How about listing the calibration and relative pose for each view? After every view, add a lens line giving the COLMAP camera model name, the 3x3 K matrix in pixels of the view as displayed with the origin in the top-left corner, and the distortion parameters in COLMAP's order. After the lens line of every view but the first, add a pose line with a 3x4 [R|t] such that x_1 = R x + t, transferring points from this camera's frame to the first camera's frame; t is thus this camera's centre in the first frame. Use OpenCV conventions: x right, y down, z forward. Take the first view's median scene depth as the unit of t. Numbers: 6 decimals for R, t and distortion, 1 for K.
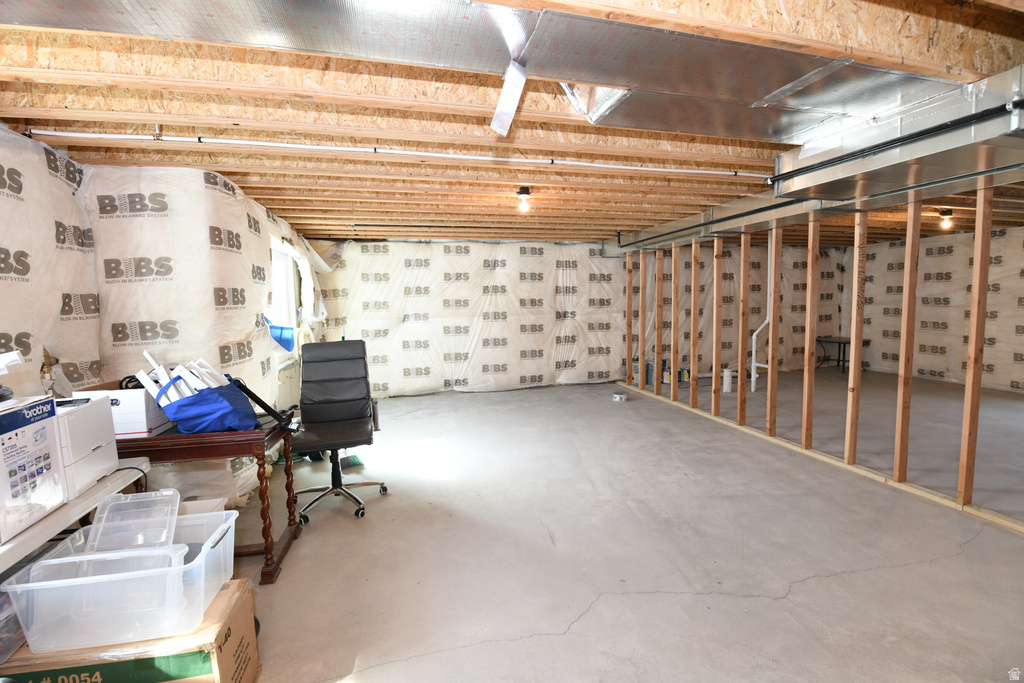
lens RADIAL K [[441.4, 0, 513.3], [0, 441.4, 336.2], [0, 0, 1]] dist [-0.003802, -0.009653]
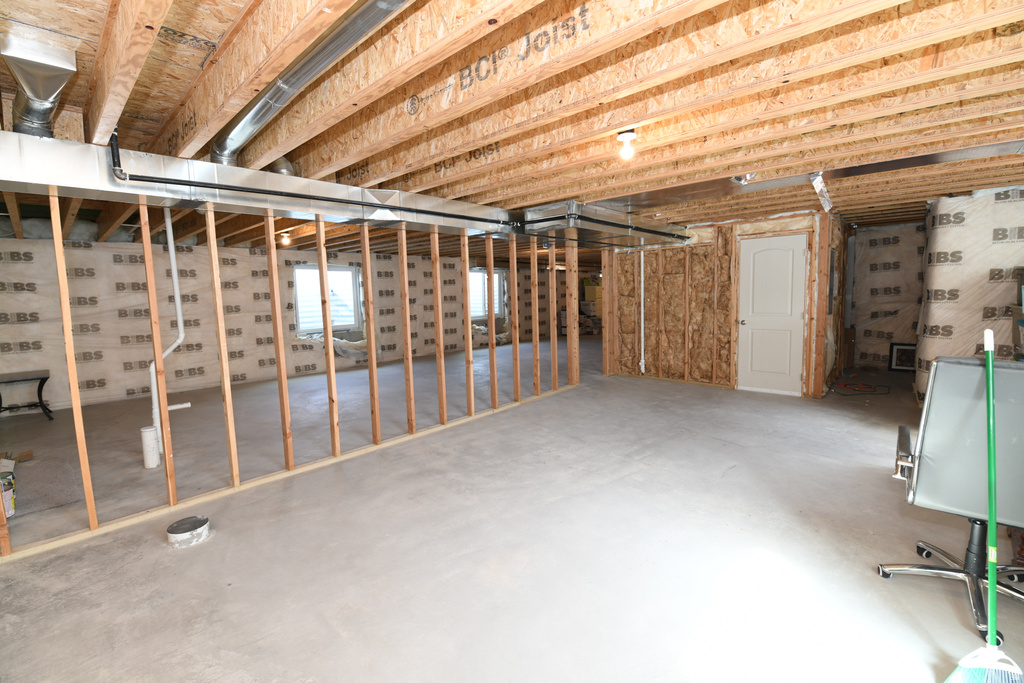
lens RADIAL K [[441.4, 0, 513.3], [0, 441.4, 336.2], [0, 0, 1]] dist [-0.003802, -0.009653]
pose [[-0.538164, -0.049532, 0.841383, -0.277038], [0.107332, 0.986117, 0.126704, -0.071439], [-0.835978, 0.158495, -0.525377, 0.925299]]
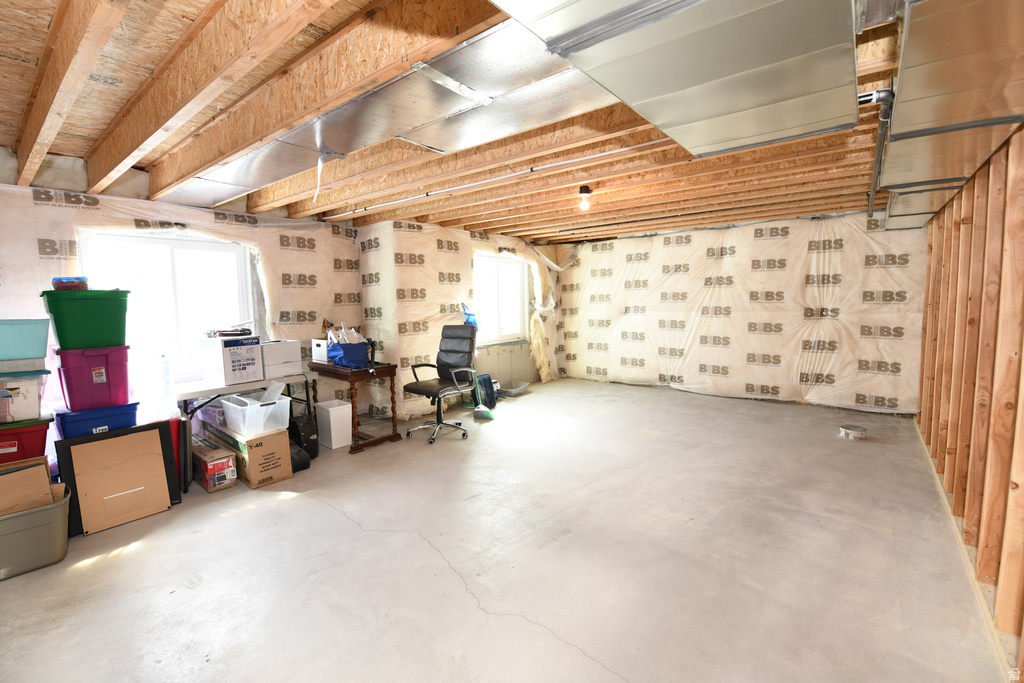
lens RADIAL K [[441.4, 0, 513.3], [0, 441.4, 336.2], [0, 0, 1]] dist [-0.003802, -0.009653]
pose [[0.605591, 0.077837, -0.791960, 0.455797], [-0.057725, 0.996880, 0.053836, -0.021218], [0.793679, 0.013113, 0.608195, 0.149684]]
